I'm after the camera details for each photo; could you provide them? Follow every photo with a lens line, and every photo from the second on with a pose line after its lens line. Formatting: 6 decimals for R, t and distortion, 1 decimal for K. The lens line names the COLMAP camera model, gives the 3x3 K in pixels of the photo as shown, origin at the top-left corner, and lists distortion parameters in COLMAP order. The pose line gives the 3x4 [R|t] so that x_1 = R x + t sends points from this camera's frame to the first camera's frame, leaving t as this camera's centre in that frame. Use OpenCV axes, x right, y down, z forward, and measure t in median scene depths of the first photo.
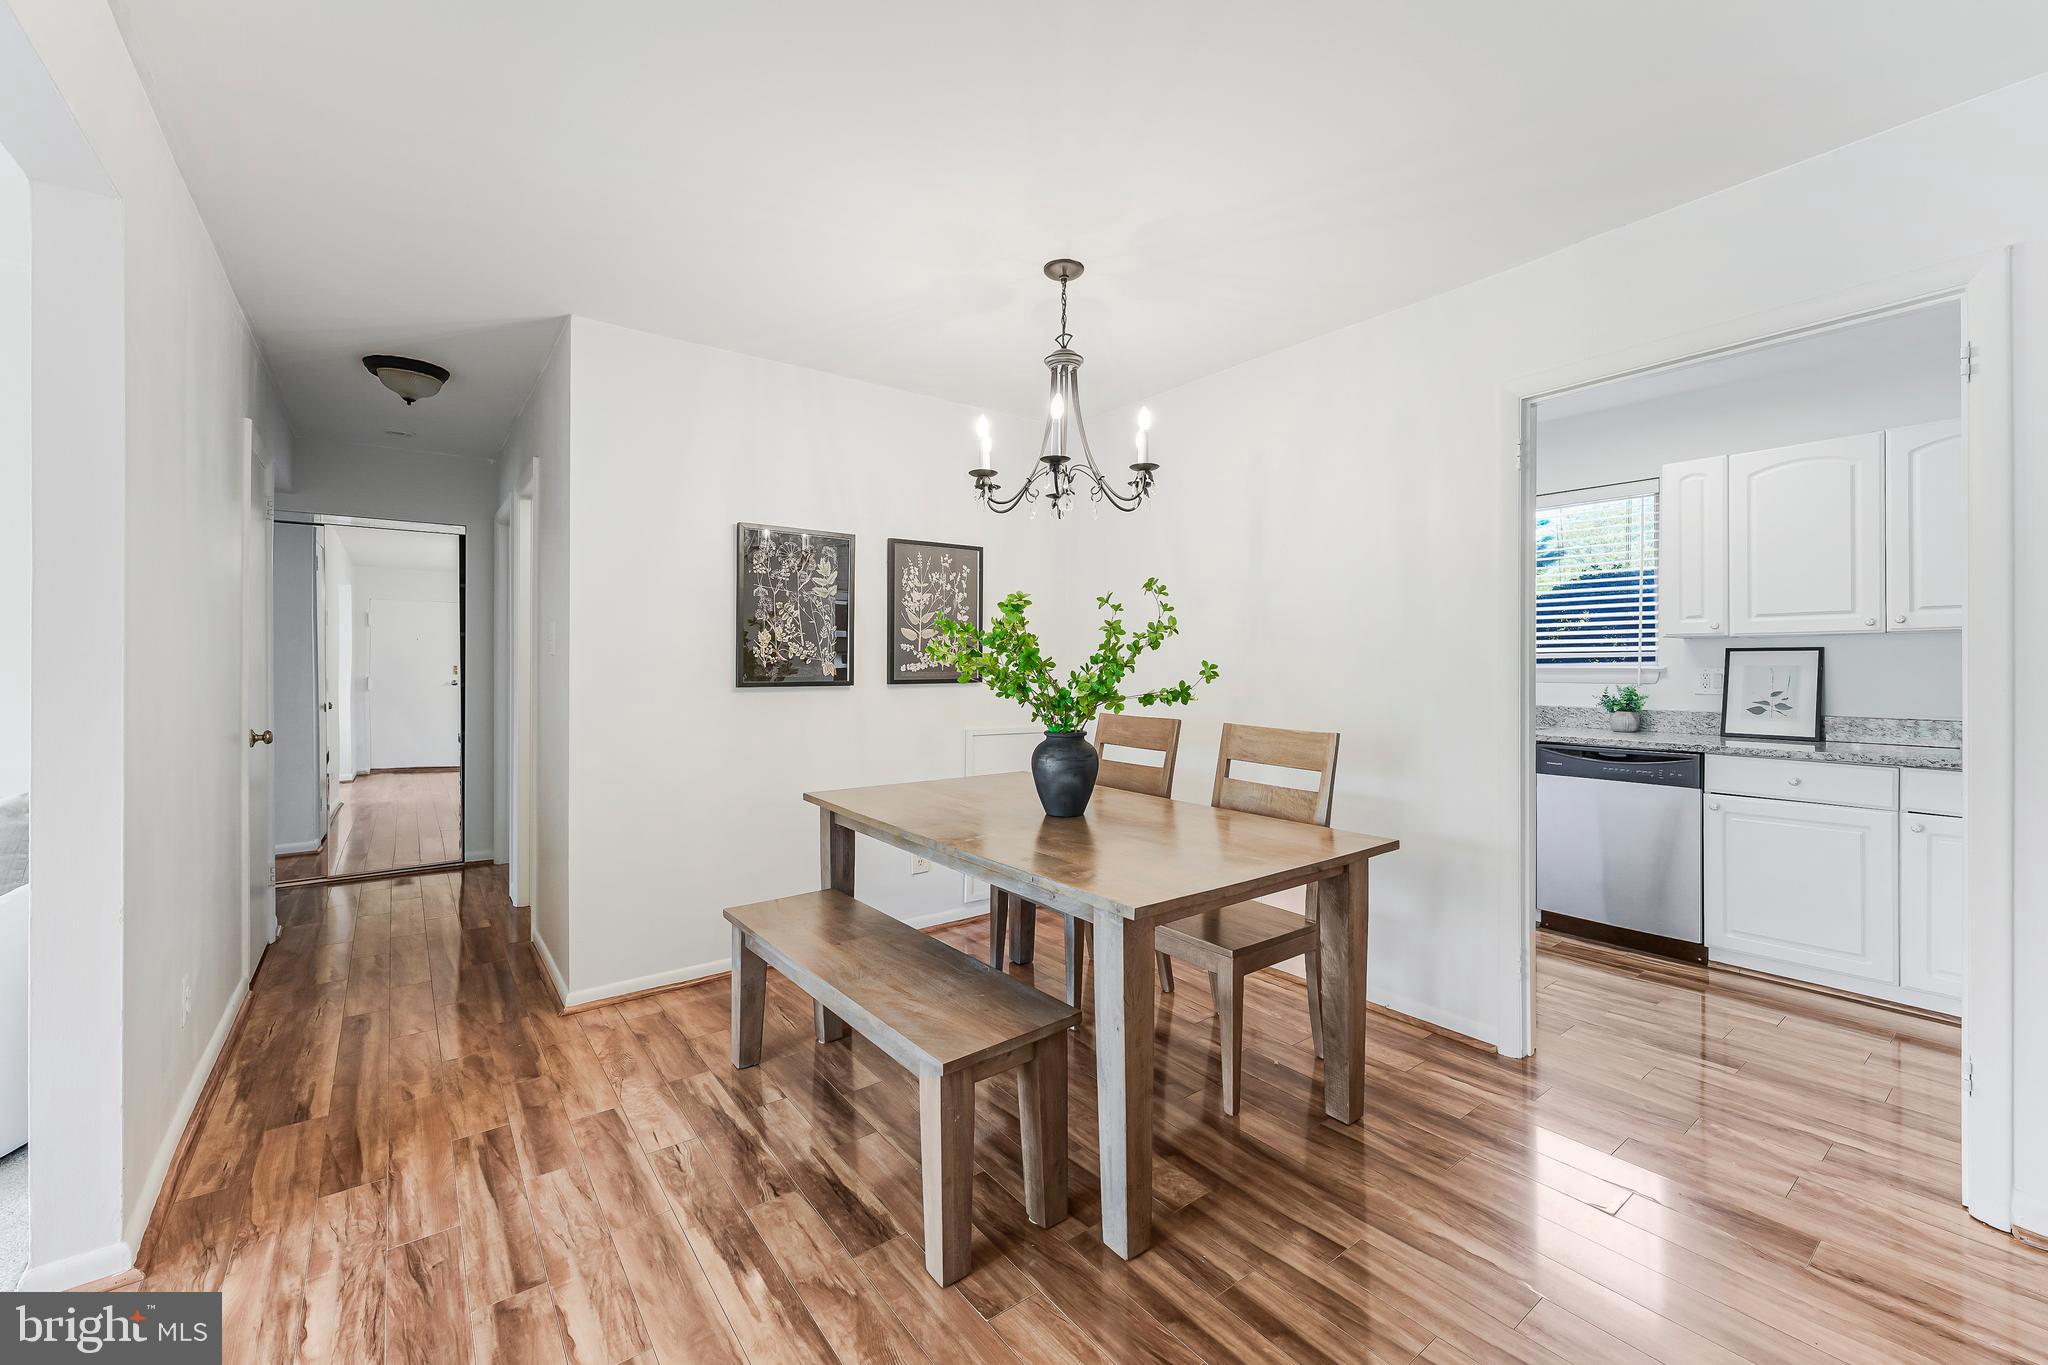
lens RADIAL K [[816.6, 0, 1026.7], [0, 816.6, 666.6], [0, 0, 1]] dist [-0.001149, -0.000222]
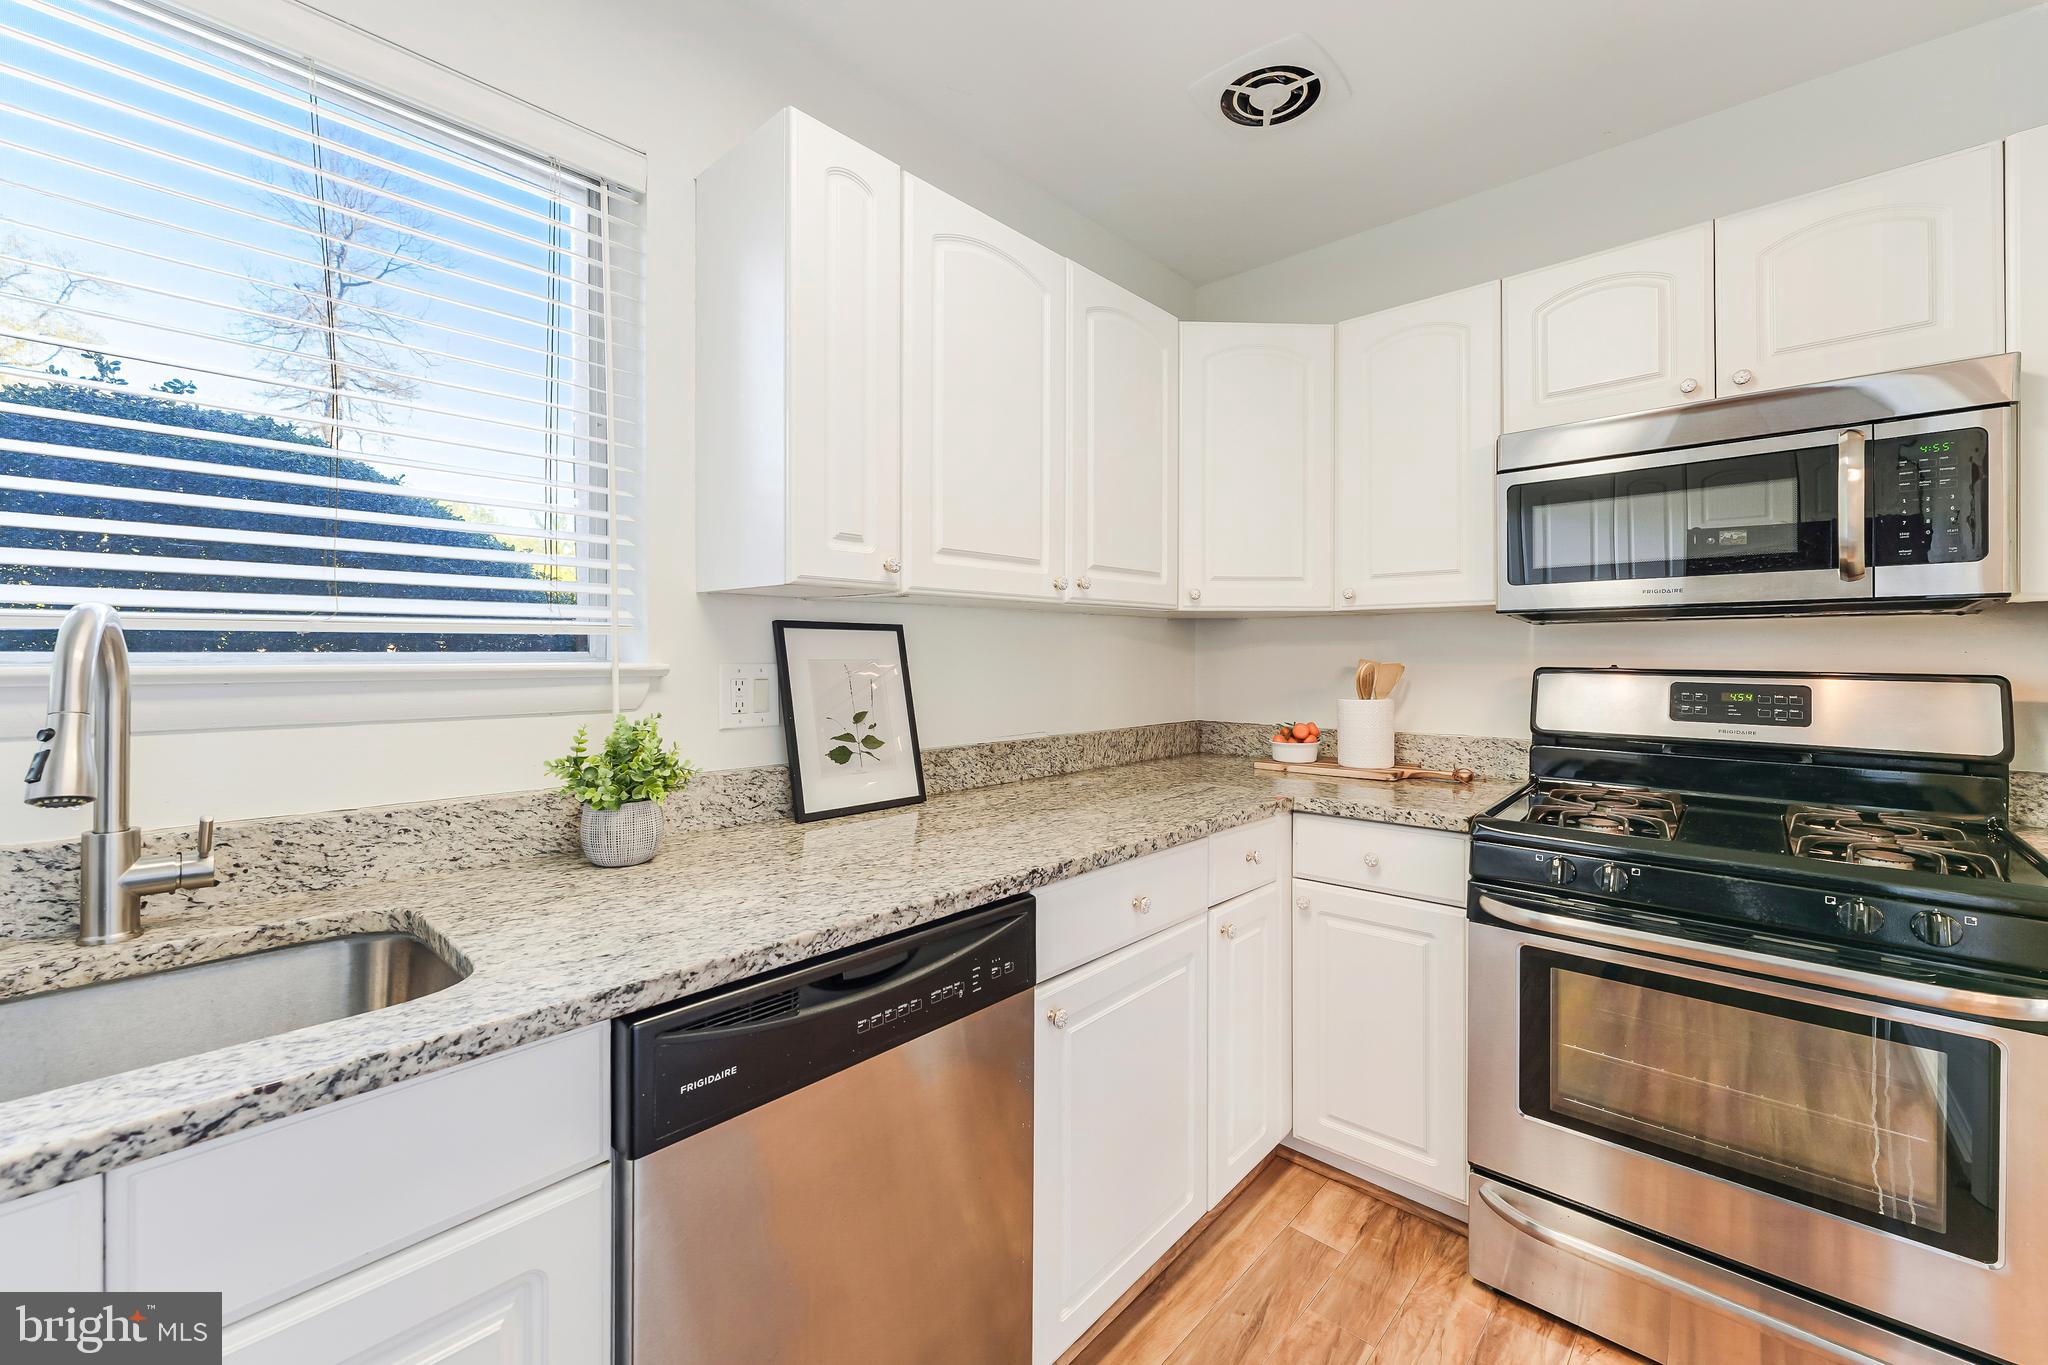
lens RADIAL K [[816.6, 0, 1026.0], [0, 816.6, 660.2], [0, 0, 1]] dist [-0.001149, -0.000222]
pose [[-0.174786, -0.002588, 0.984603, 0.413751], [0.004150, 0.999986, 0.003366, -0.002227], [-0.984598, 0.004674, -0.174773, 0.980825]]
